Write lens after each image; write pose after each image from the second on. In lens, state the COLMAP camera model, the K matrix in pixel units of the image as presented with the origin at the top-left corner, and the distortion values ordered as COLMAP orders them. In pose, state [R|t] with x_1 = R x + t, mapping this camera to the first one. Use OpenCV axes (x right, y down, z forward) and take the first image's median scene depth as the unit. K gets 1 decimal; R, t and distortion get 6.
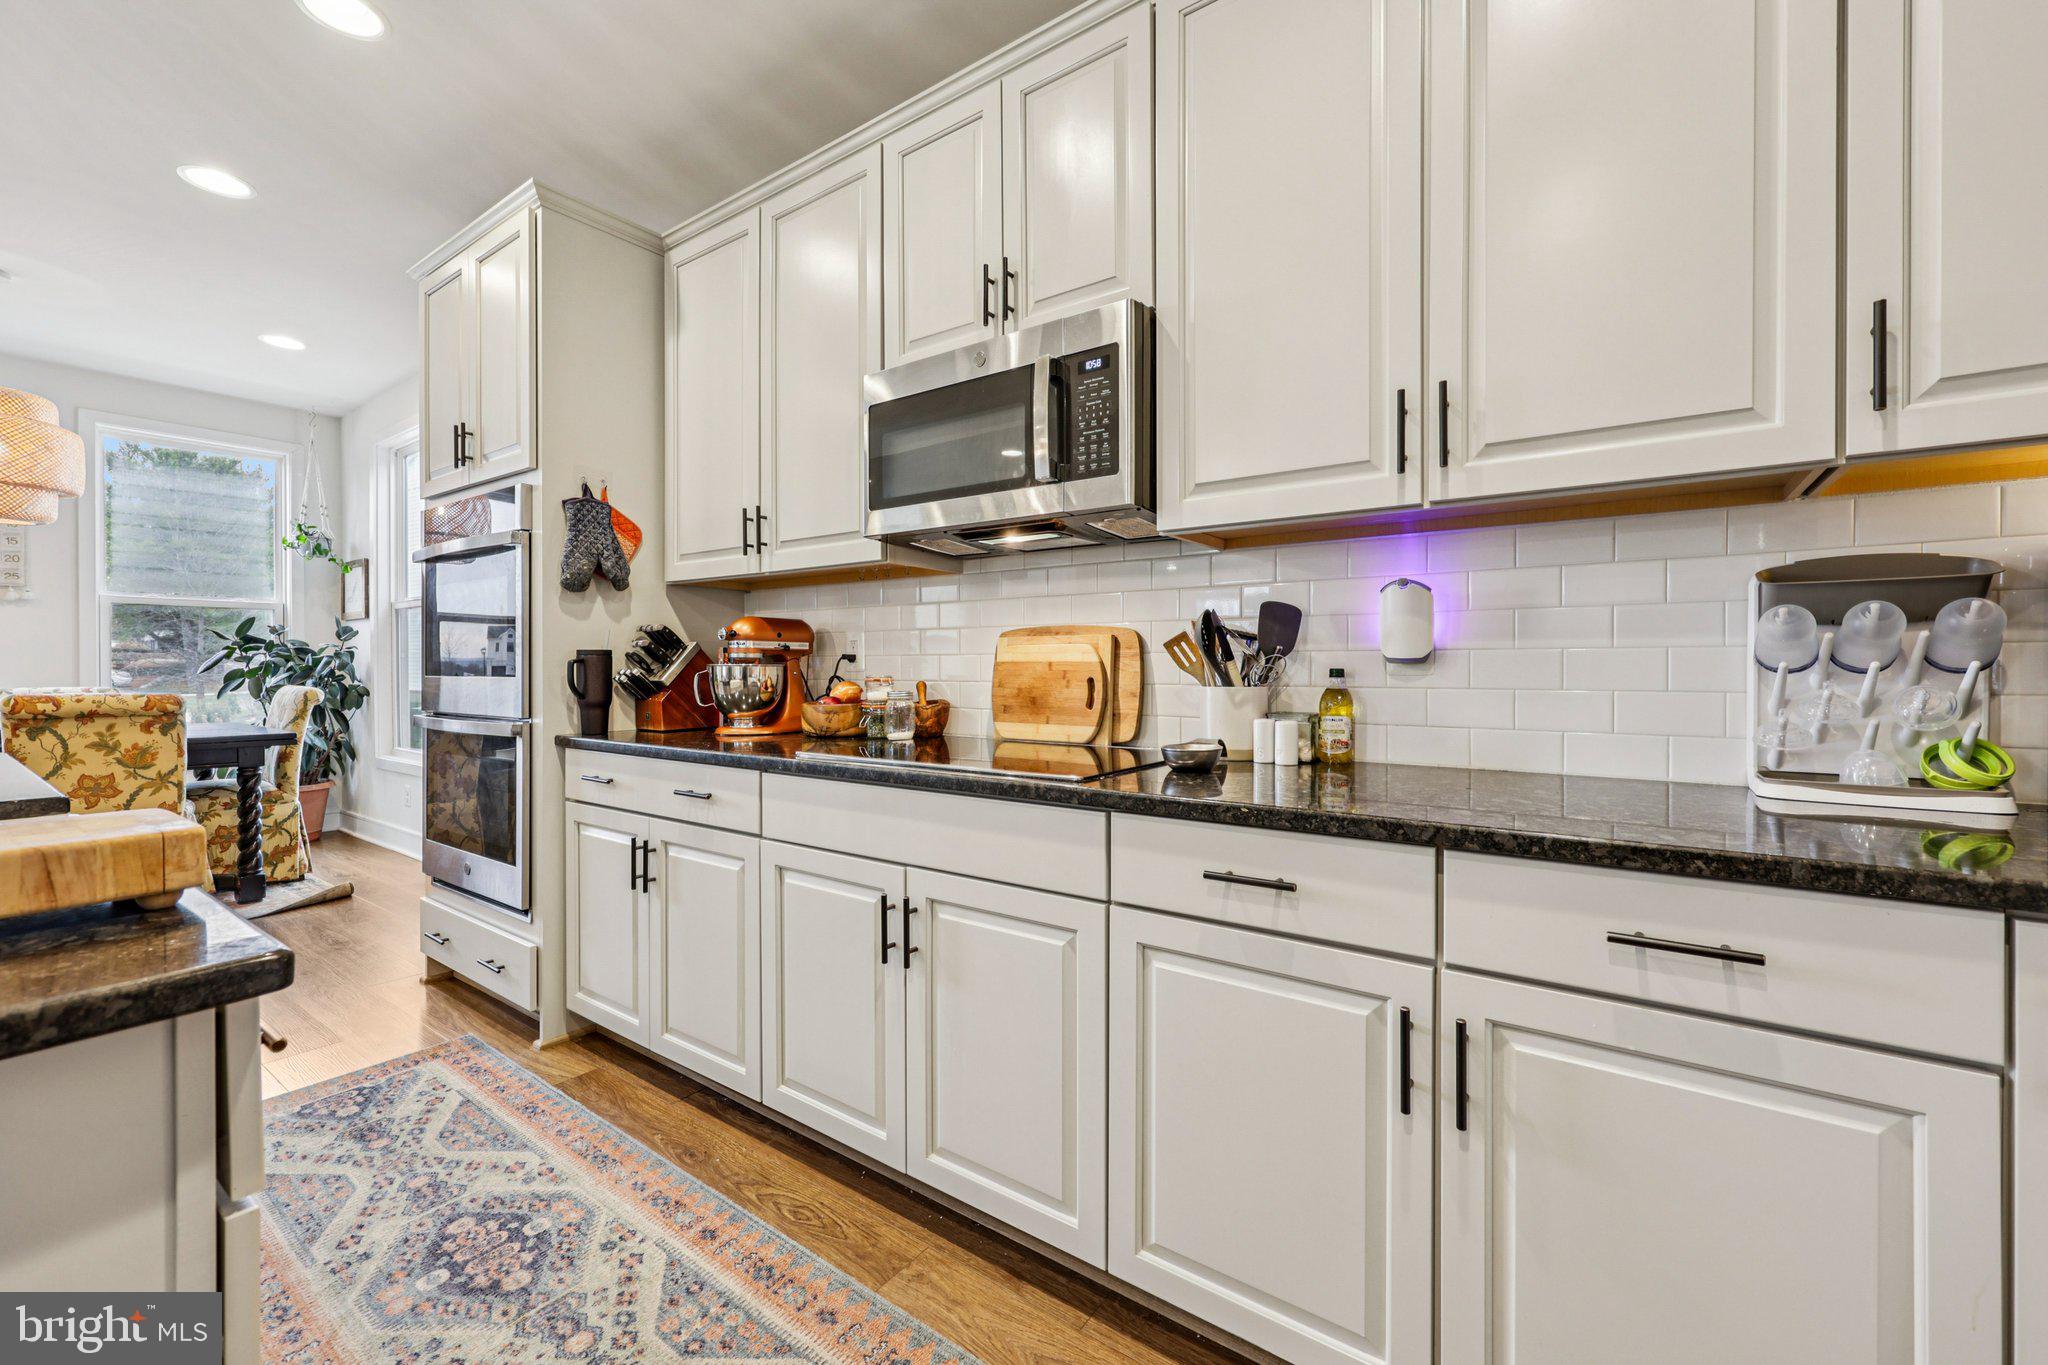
lens RADIAL K [[830.5, 0, 1028.5], [0, 830.5, 673.1], [0, 0, 1]] dist [0.001508, -0.000456]
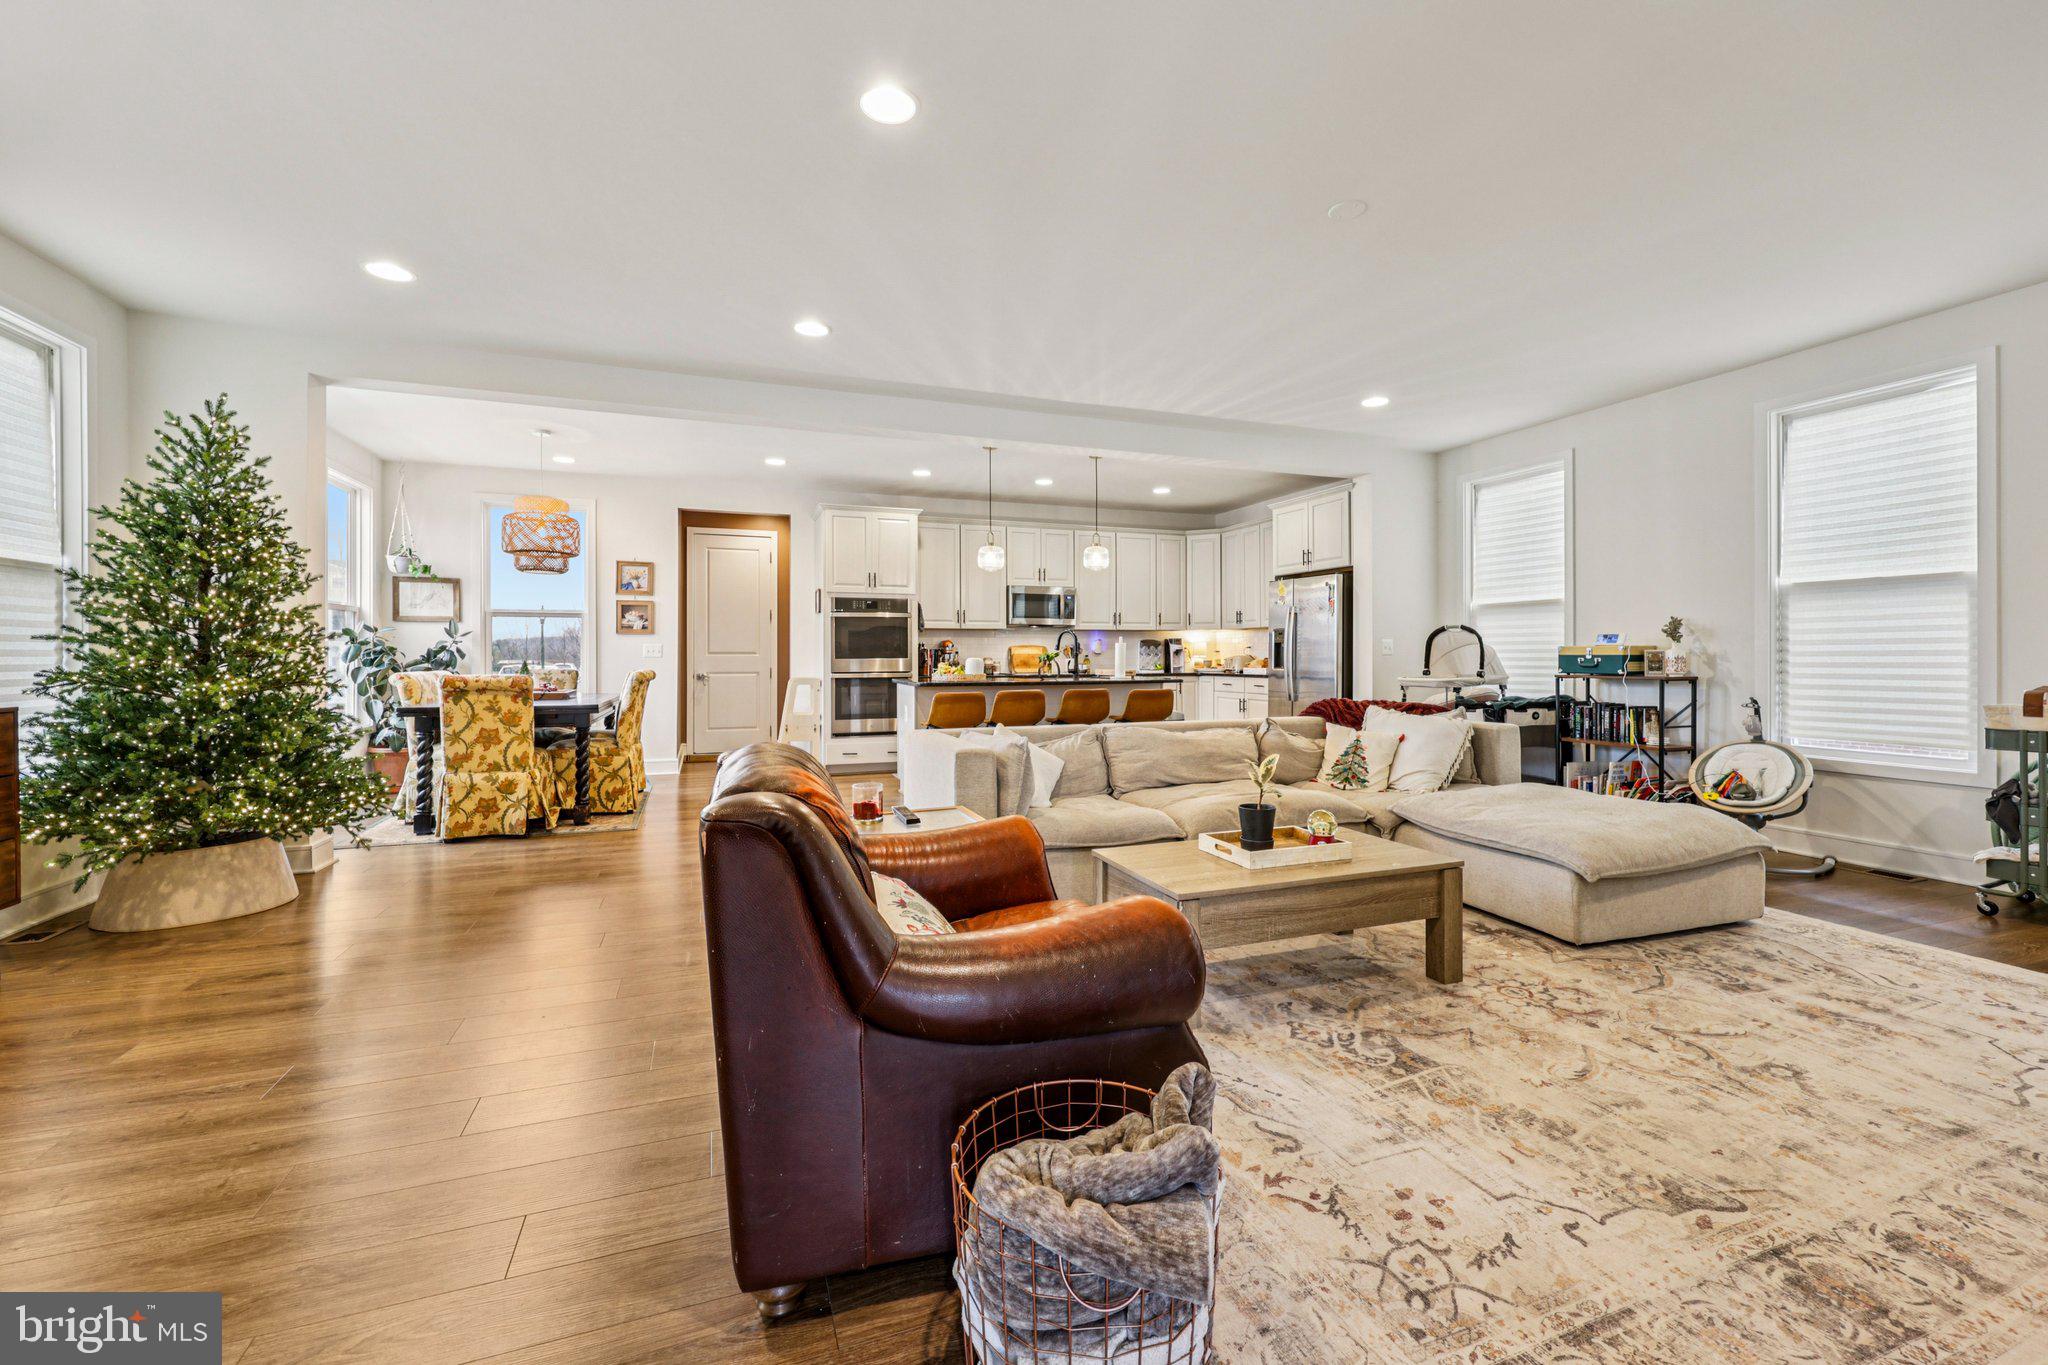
lens RADIAL K [[830.5, 0, 1031.9], [0, 830.5, 654.1], [0, 0, 1]] dist [0.001508, -0.000456]
pose [[0.553822, 0.000728, 0.832635, -3.746433], [0.011233, 0.999902, -0.008346, 0.024157], [-0.832559, 0.013975, 0.553760, -1.447128]]
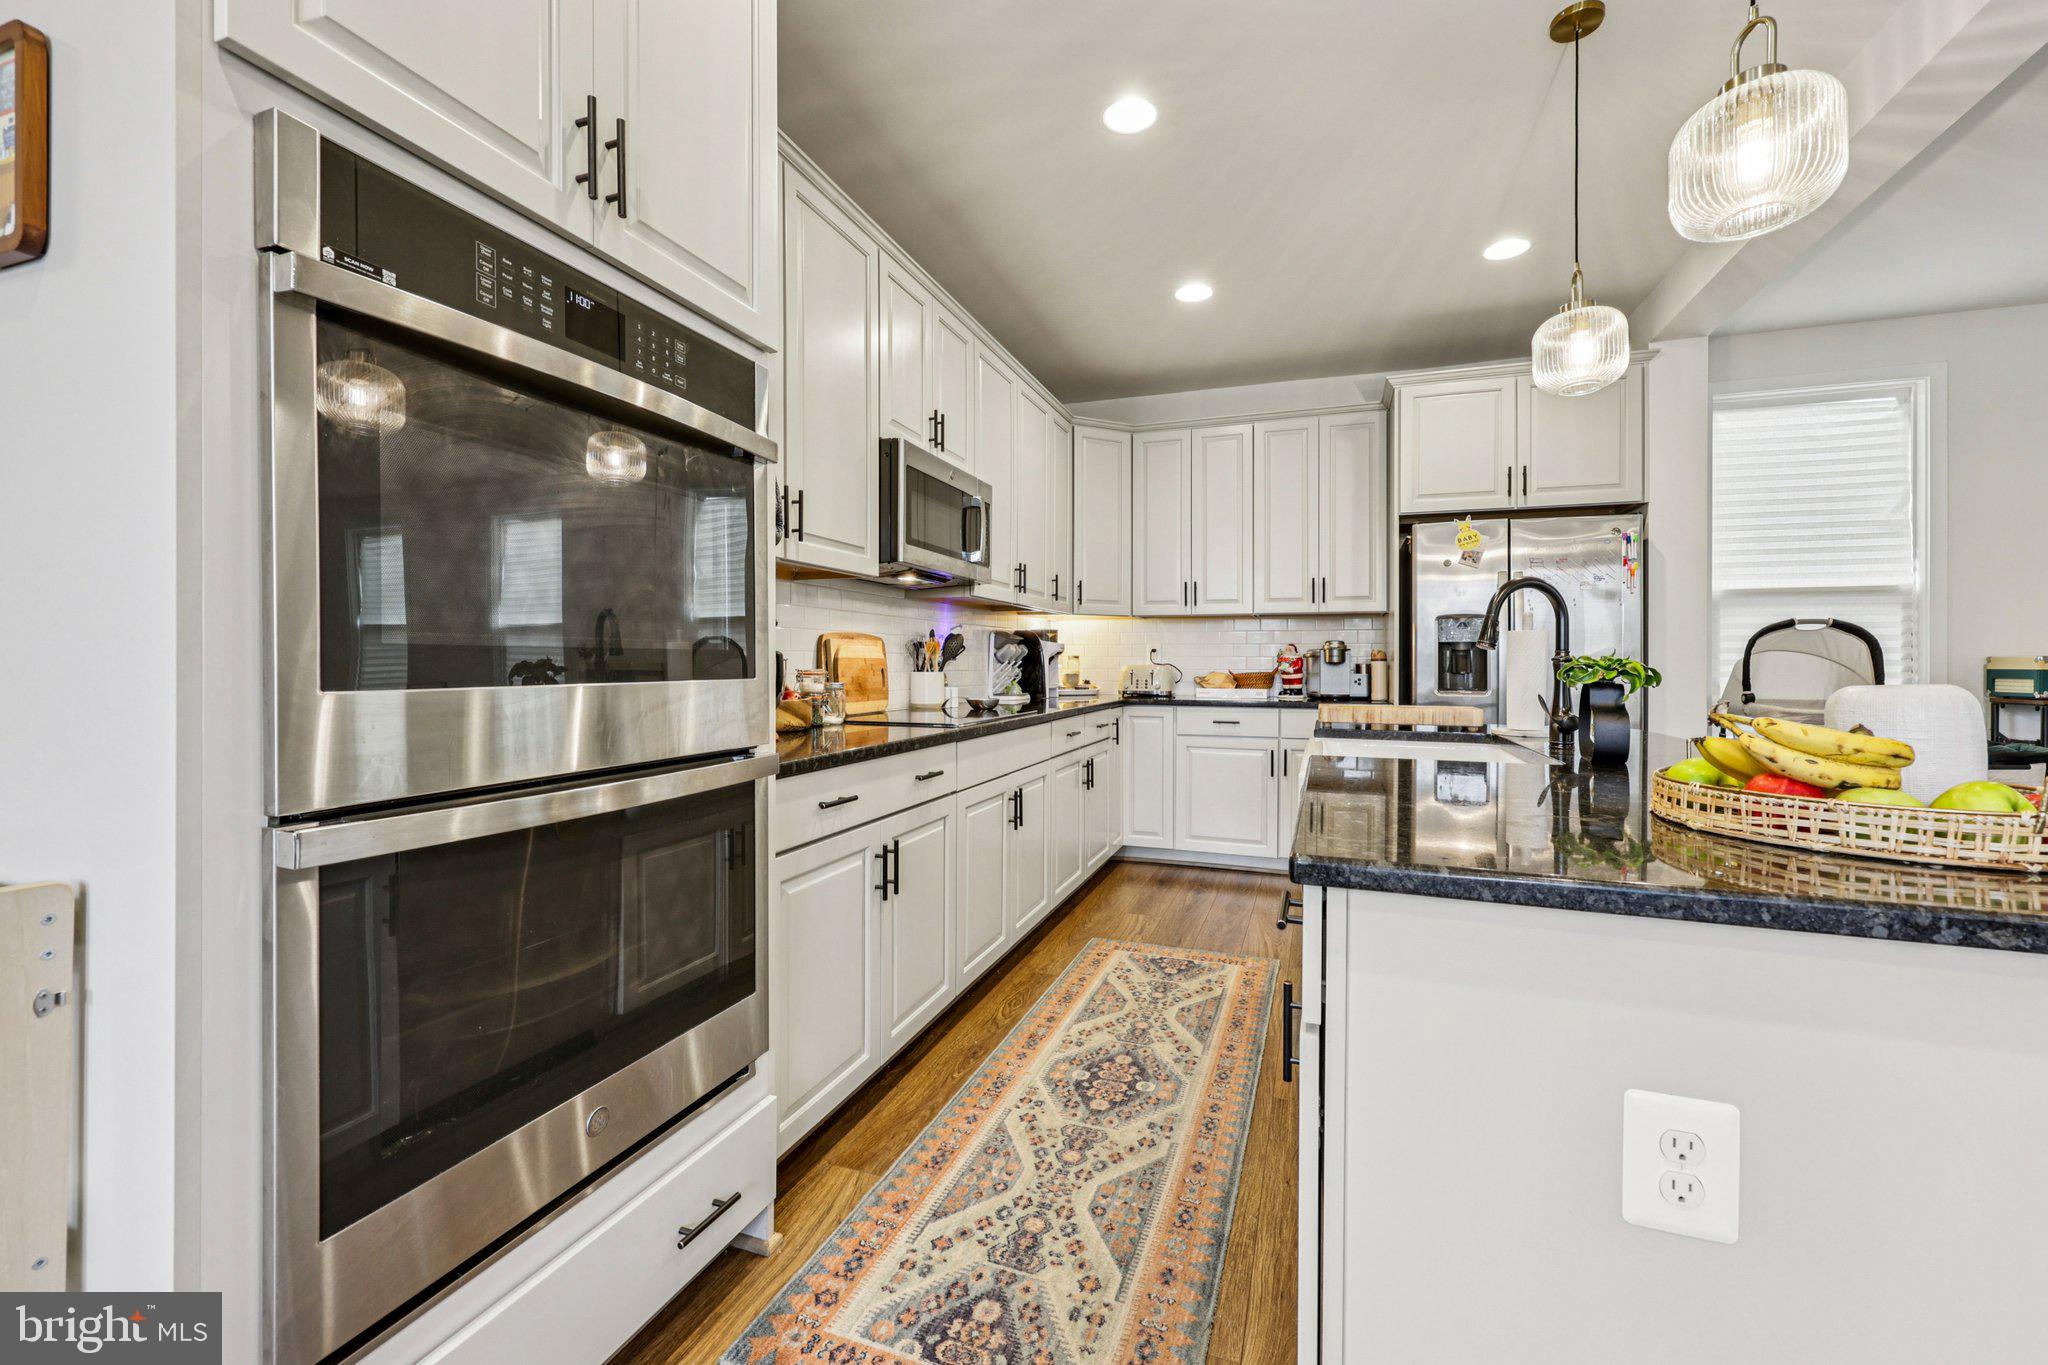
lens RADIAL K [[830.5, 0, 1028.1], [0, 830.5, 664.8], [0, 0, 1]] dist [0.001508, -0.000456]
pose [[-0.275622, -0.002643, 0.961262, -1.558014], [0.006290, 0.999970, 0.004553, -0.008990], [-0.961246, 0.007301, -0.275597, 1.209333]]
